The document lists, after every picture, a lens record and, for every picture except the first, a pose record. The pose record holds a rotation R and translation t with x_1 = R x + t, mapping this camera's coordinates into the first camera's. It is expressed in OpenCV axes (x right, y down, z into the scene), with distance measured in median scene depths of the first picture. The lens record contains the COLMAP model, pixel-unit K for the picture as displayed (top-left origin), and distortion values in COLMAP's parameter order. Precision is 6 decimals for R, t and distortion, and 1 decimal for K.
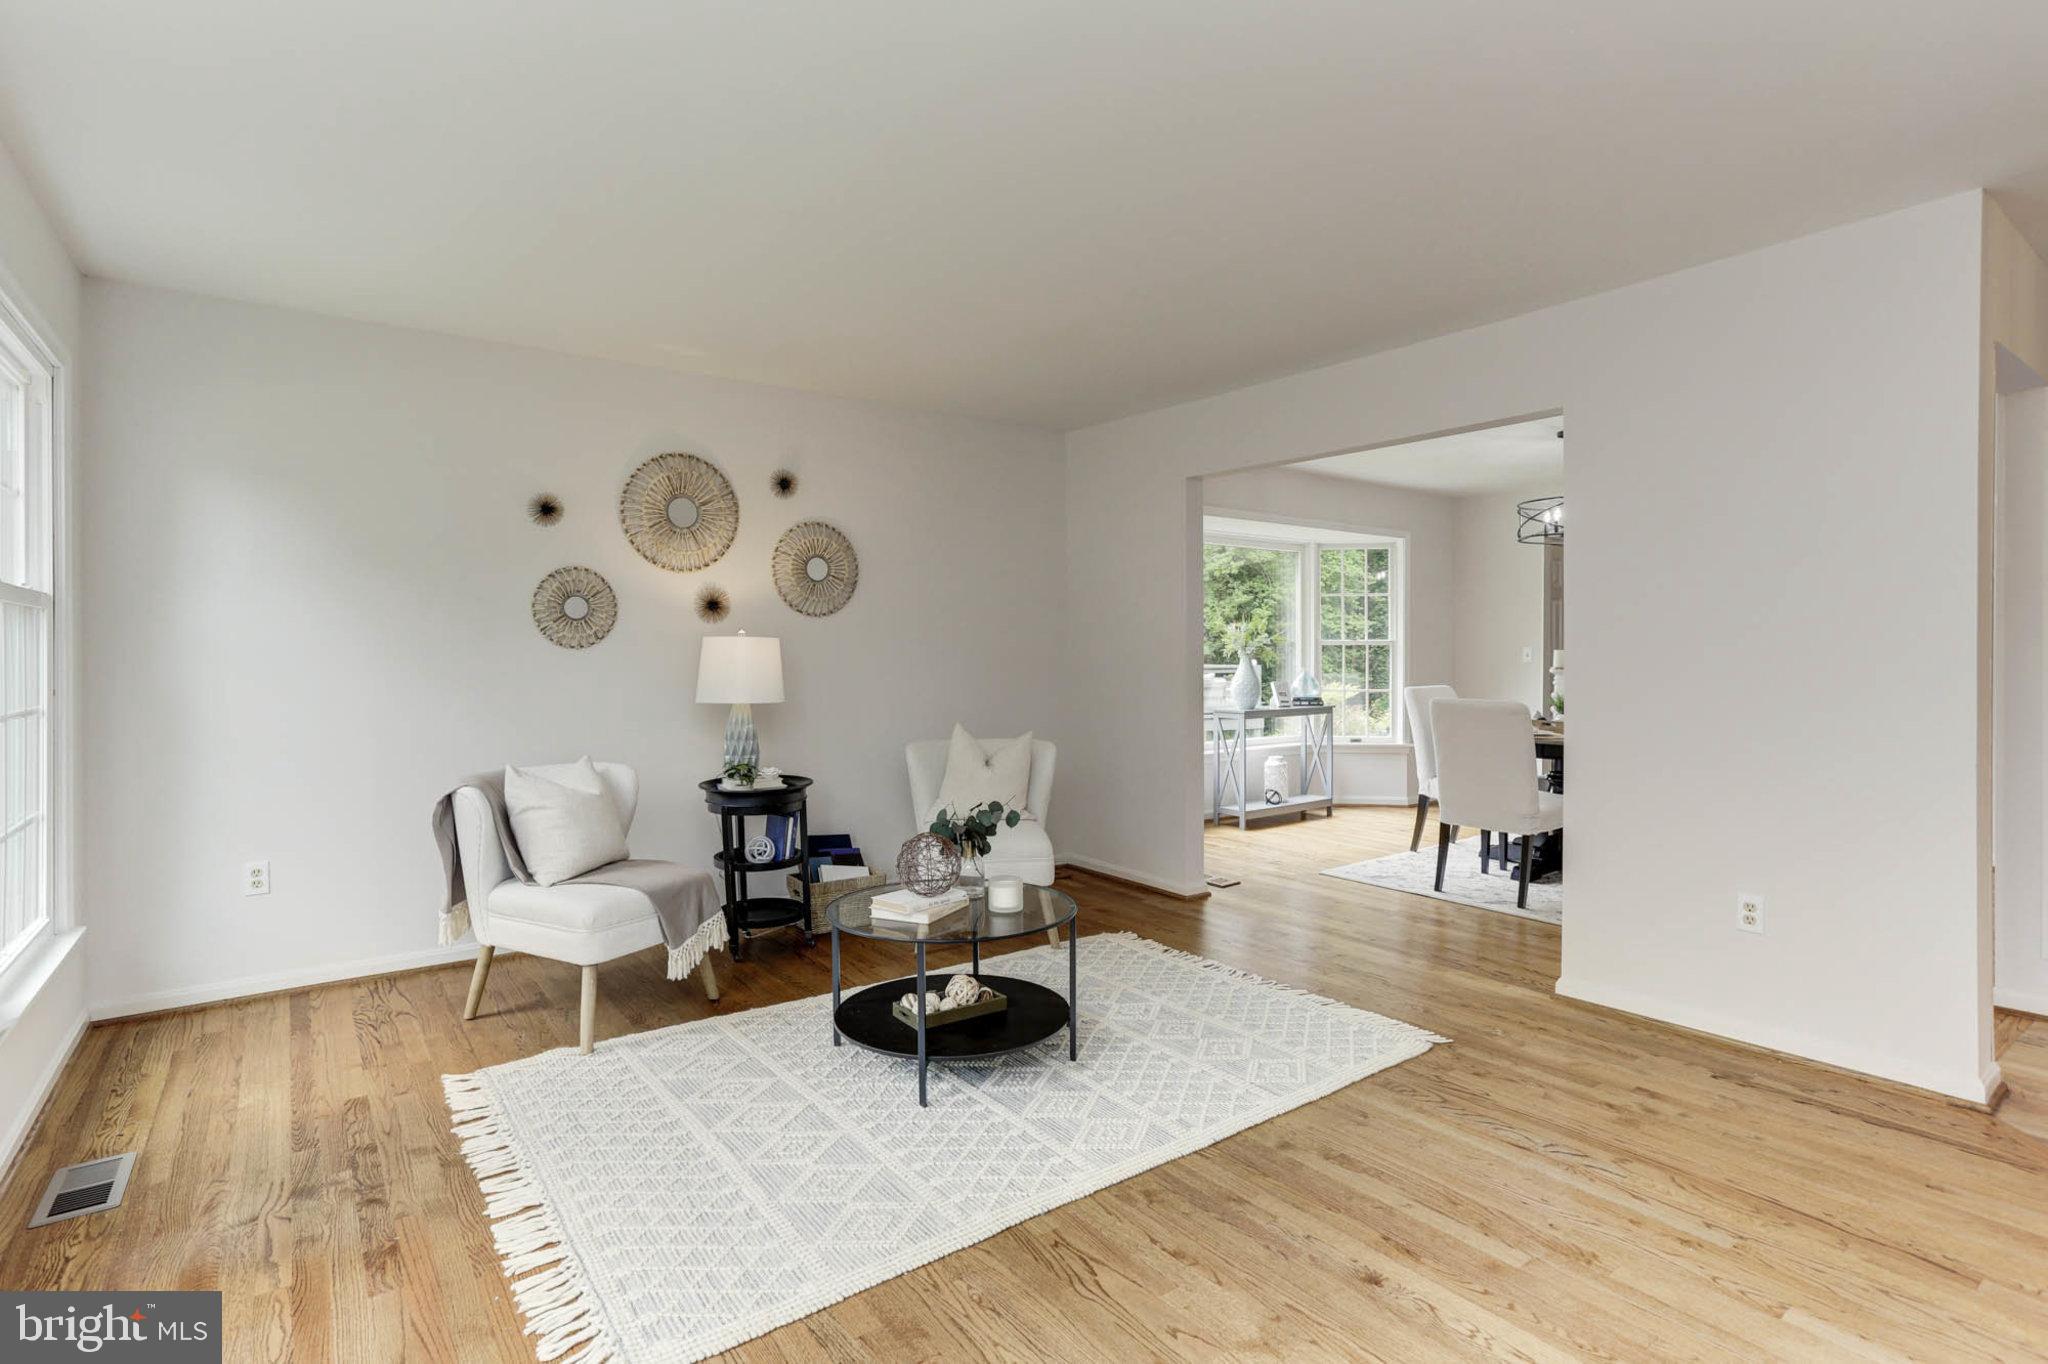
lens RADIAL K [[996.4, 0, 1075.5], [0, 996.4, 653.2], [0, 0, 1]] dist [-0.047147, 0.026068]
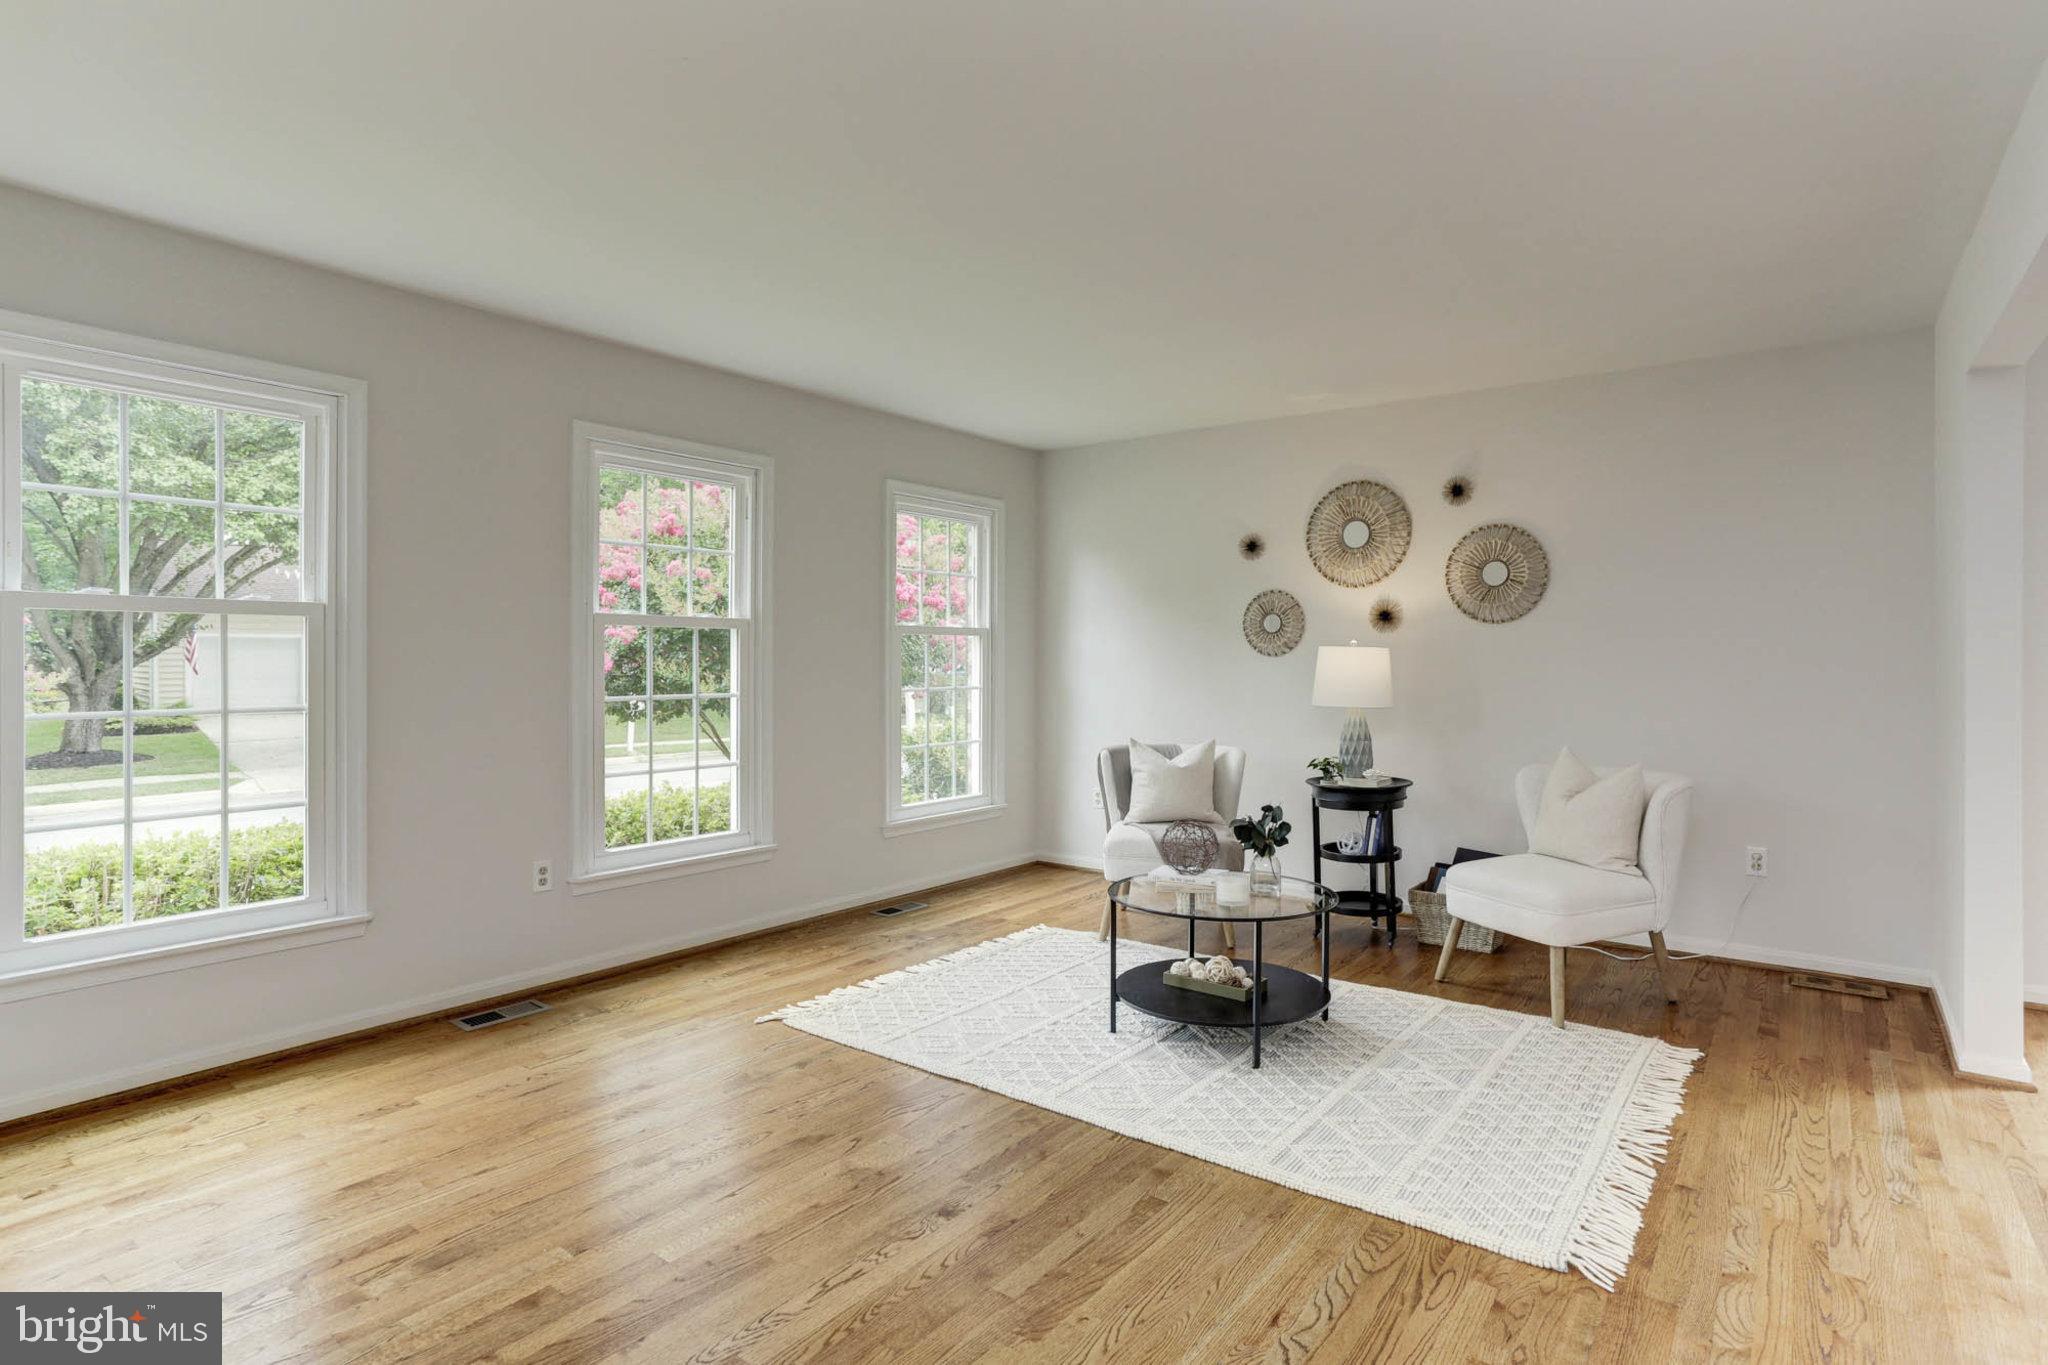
lens RADIAL K [[1015.4, 0, 995.7], [0, 1015.4, 652.4], [0, 0, 1]] dist [-0.036349, 0.028134]
pose [[0.278667, 0.000611, -0.960388, 0.635772], [-0.006674, 0.999977, -0.001300, -0.005695], [0.960365, 0.006772, 0.278665, 0.320062]]
